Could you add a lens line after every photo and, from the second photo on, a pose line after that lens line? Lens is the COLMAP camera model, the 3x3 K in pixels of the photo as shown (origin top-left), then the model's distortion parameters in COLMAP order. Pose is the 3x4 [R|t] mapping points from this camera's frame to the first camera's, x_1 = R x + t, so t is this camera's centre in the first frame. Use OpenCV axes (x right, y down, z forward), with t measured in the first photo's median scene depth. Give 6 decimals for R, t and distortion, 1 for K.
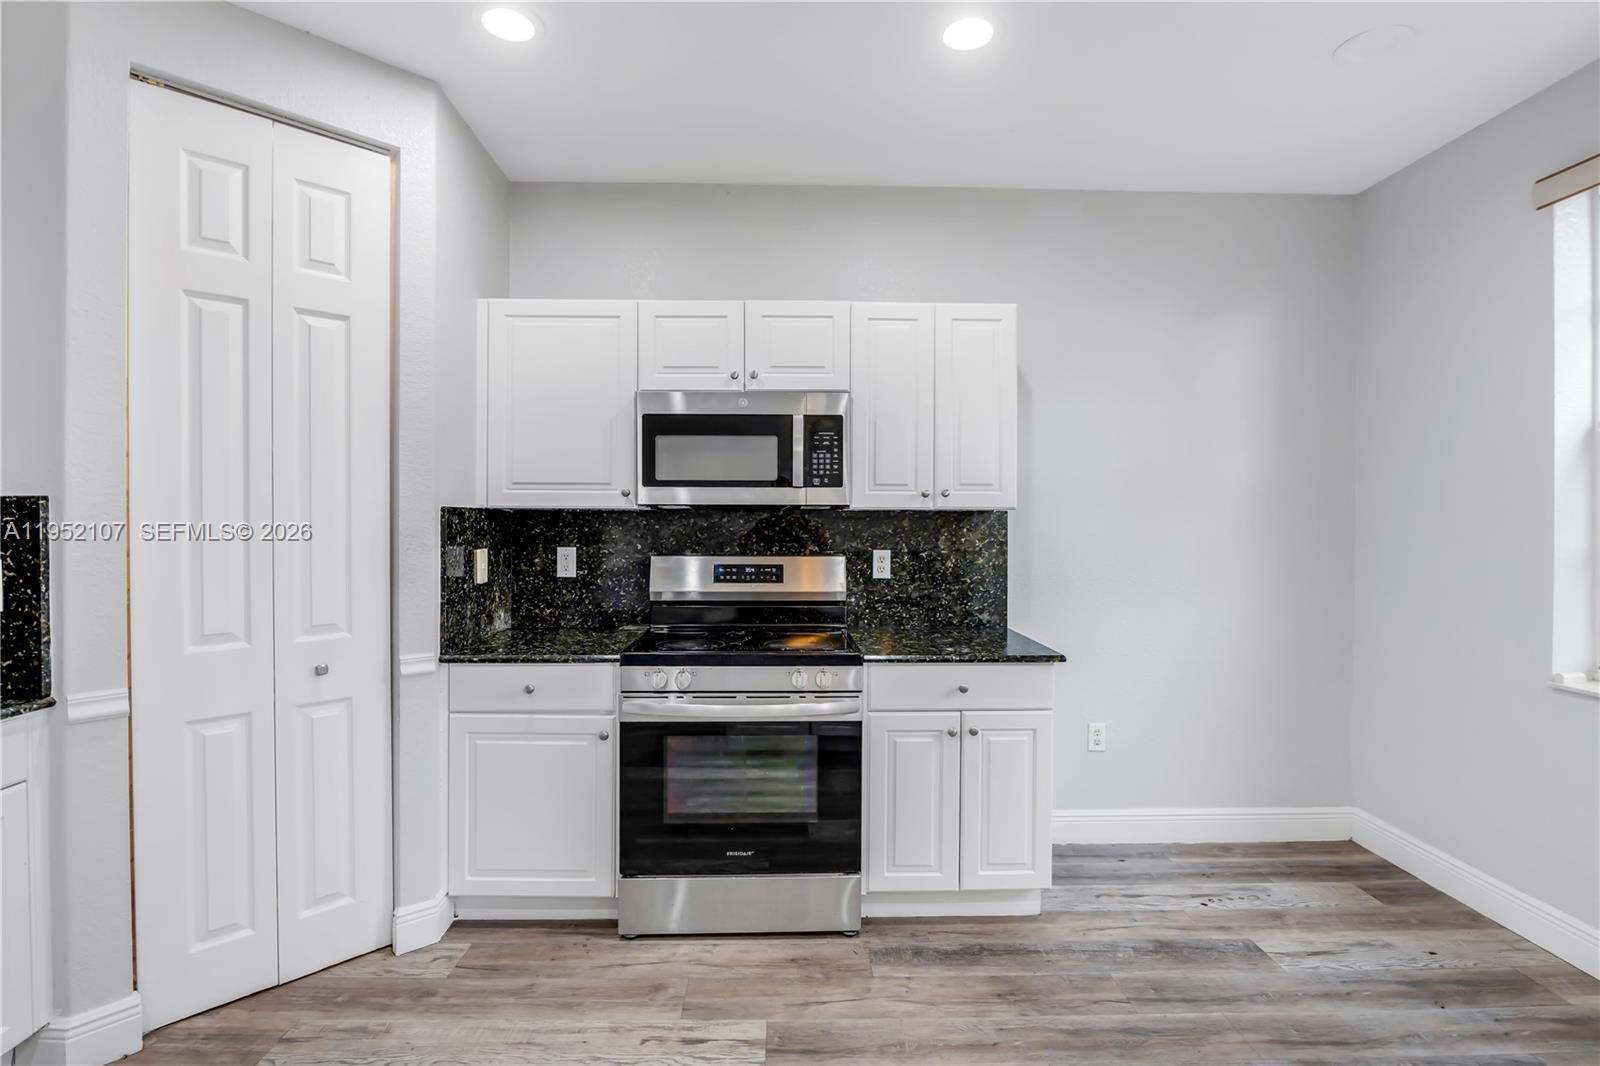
lens RADIAL K [[771.4, 0, 795.3], [0, 771.4, 521.3], [0, 0, 1]] dist [-0.024944, 0.004236]
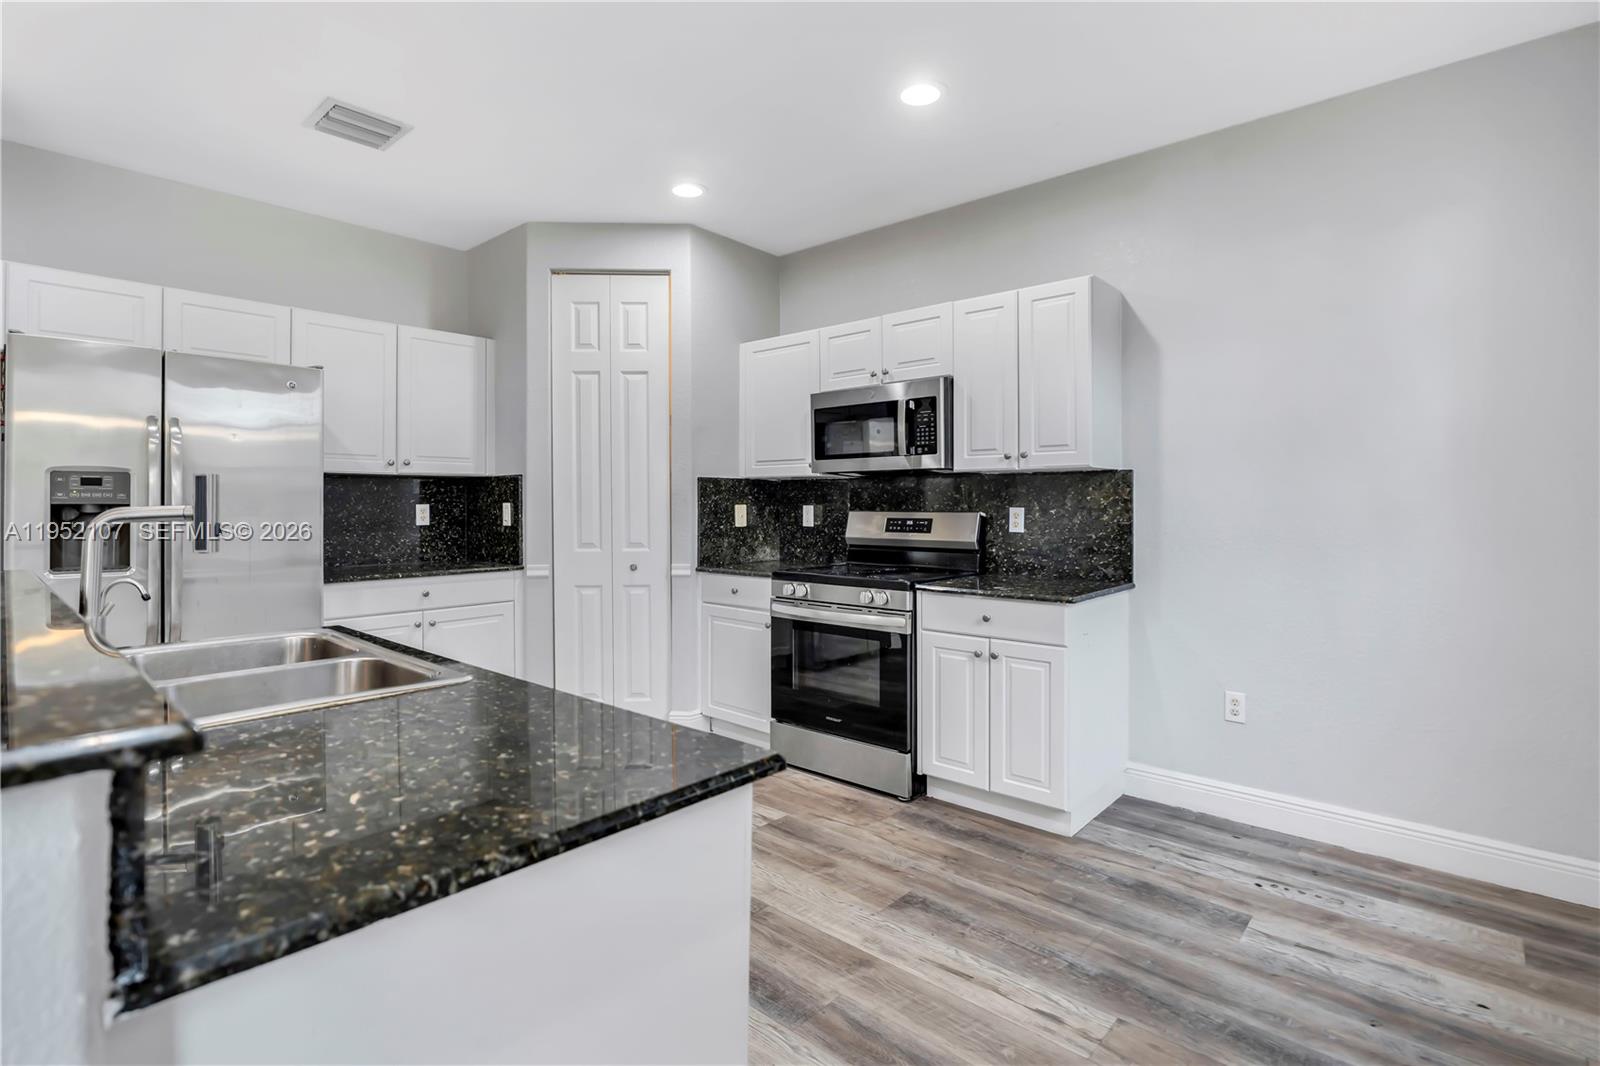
lens RADIAL K [[771.4, 0, 790.8], [0, 771.4, 499.4], [0, 0, 1]] dist [-0.024944, 0.004236]
pose [[0.726900, -0.006888, -0.686709, 0.806386], [0.001380, 0.999962, -0.008570, 0.042838], [0.686742, 0.005282, 0.726882, -0.070863]]
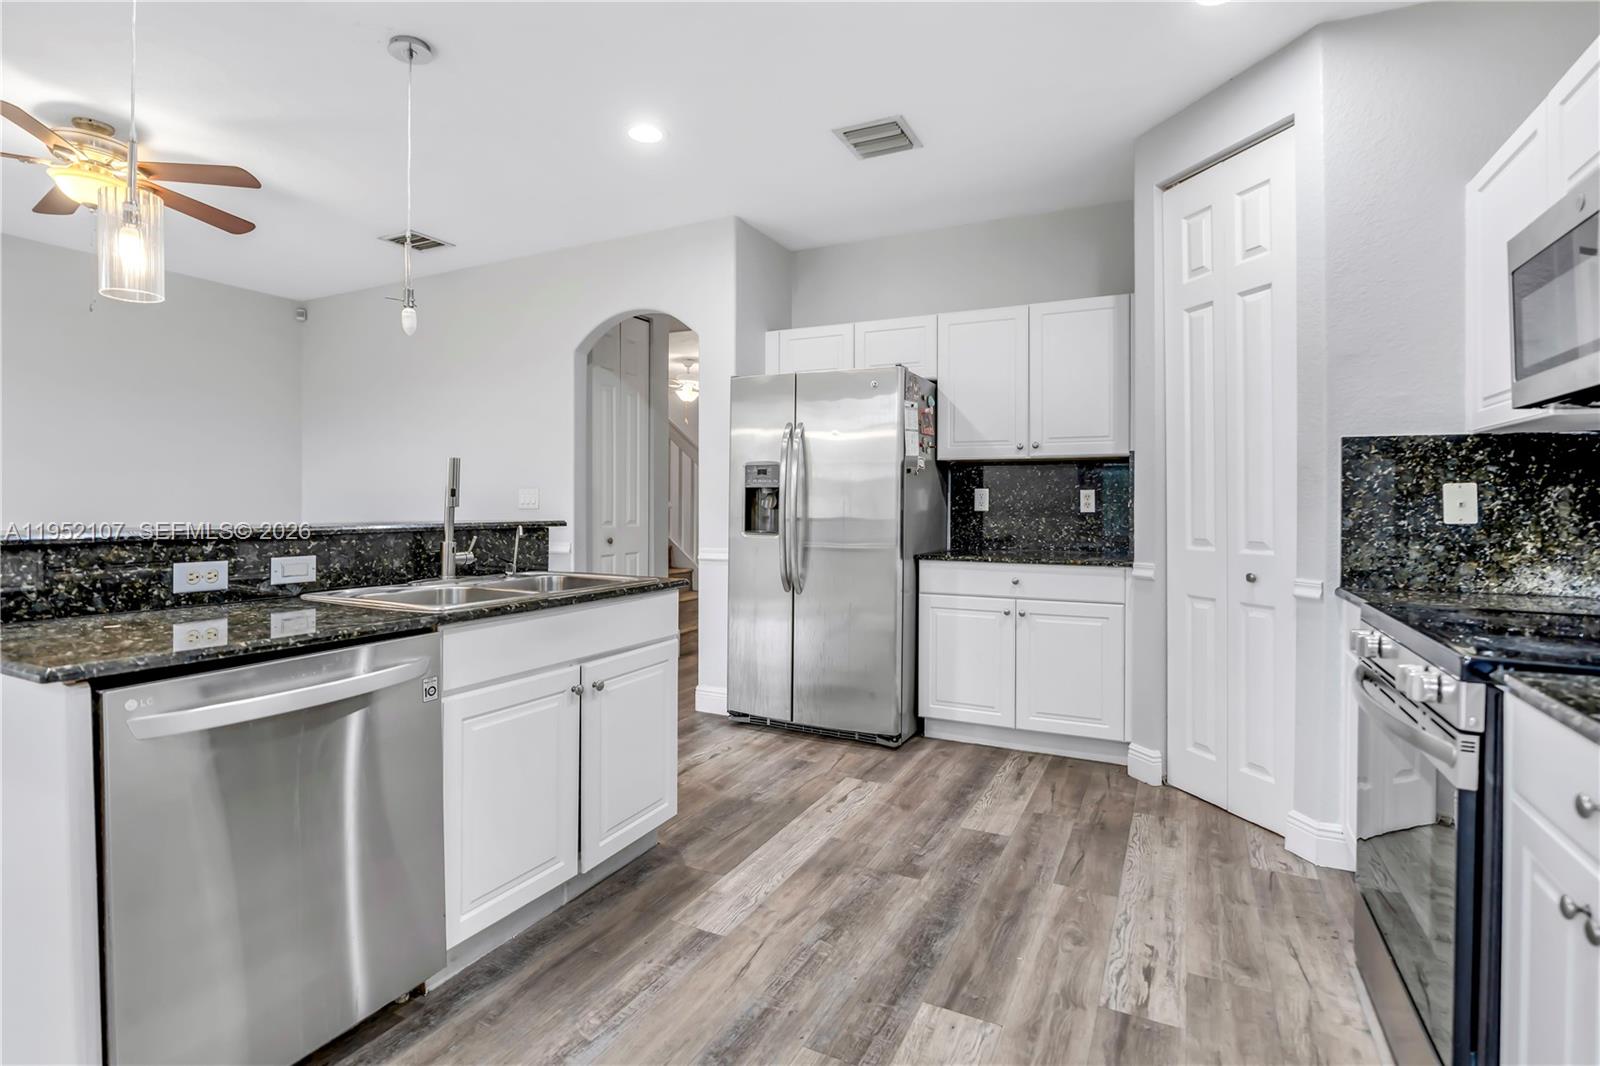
lens RADIAL K [[771.4, 0, 803.4], [0, 771.4, 505.0], [0, 0, 1]] dist [-0.024944, 0.004236]
pose [[-0.464967, -0.001264, -0.885327, 0.717442], [-0.008063, 0.999964, 0.002807, 0.069448], [0.885291, 0.008443, -0.464961, 0.820787]]
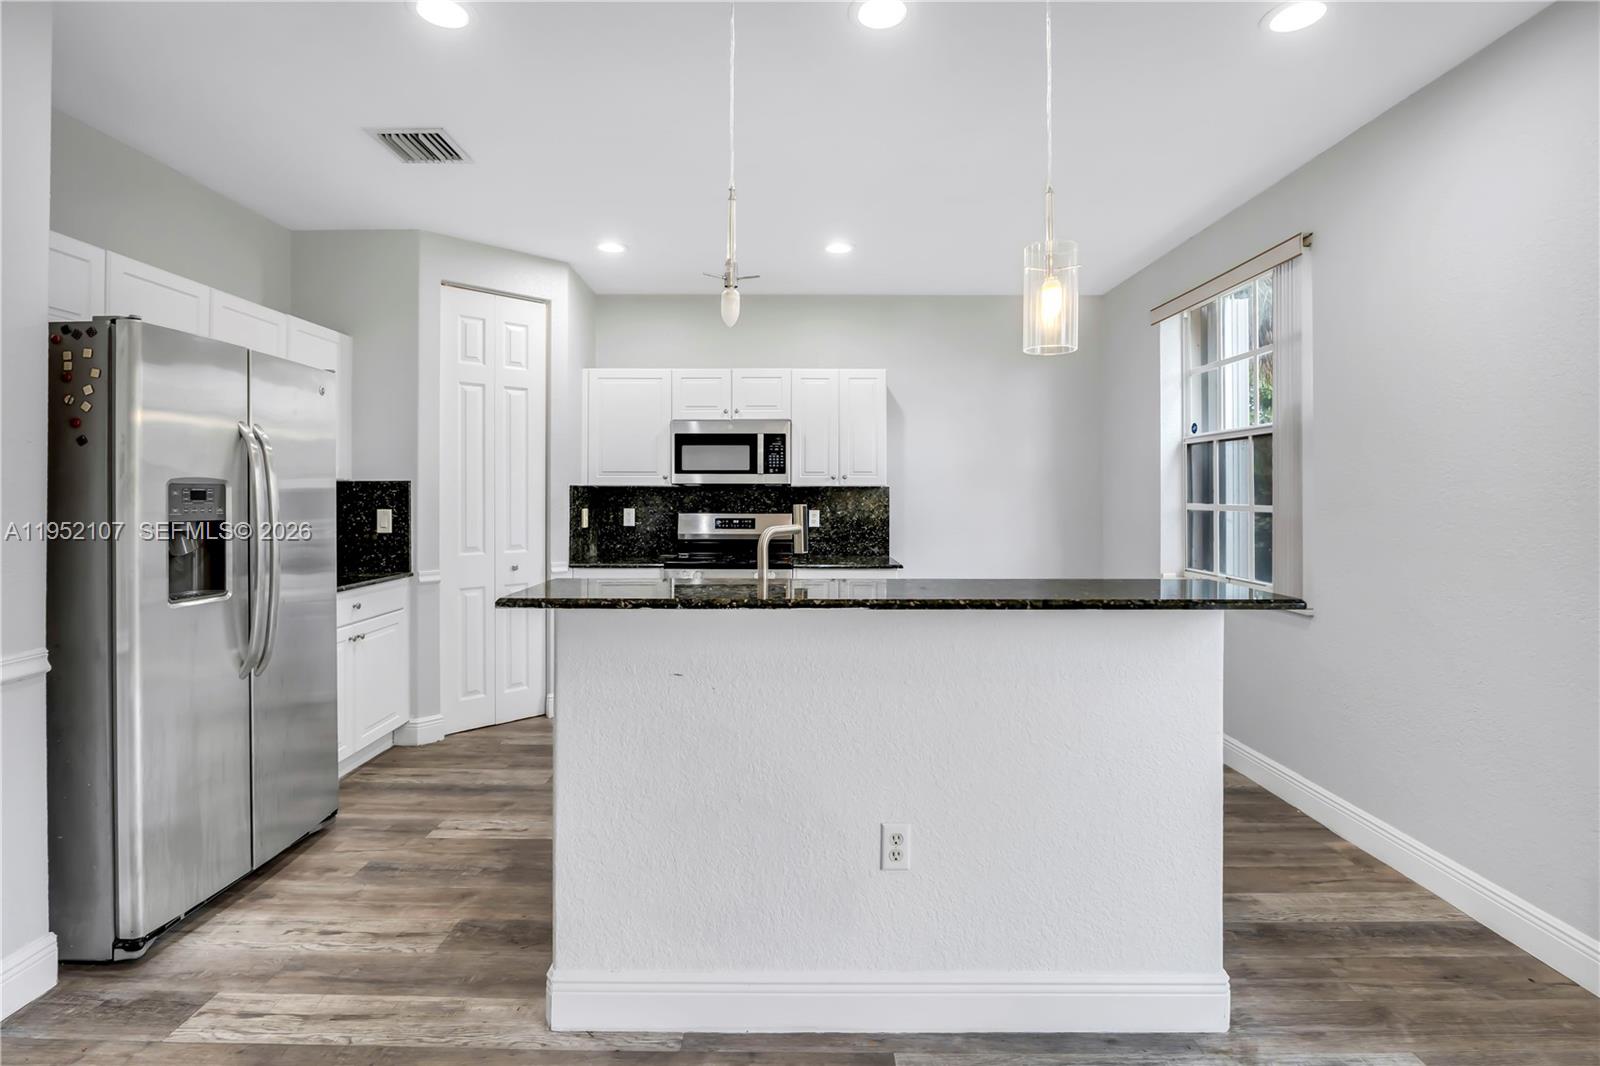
lens RADIAL K [[771.4, 0, 785.1], [0, 771.4, 491.8], [0, 0, 1]] dist [-0.024944, 0.004236]
pose [[0.999484, -0.001779, -0.032080, 0.127332], [0.001536, 0.999970, -0.007593, 0.012249], [0.032092, 0.007540, 0.999456, -0.858837]]
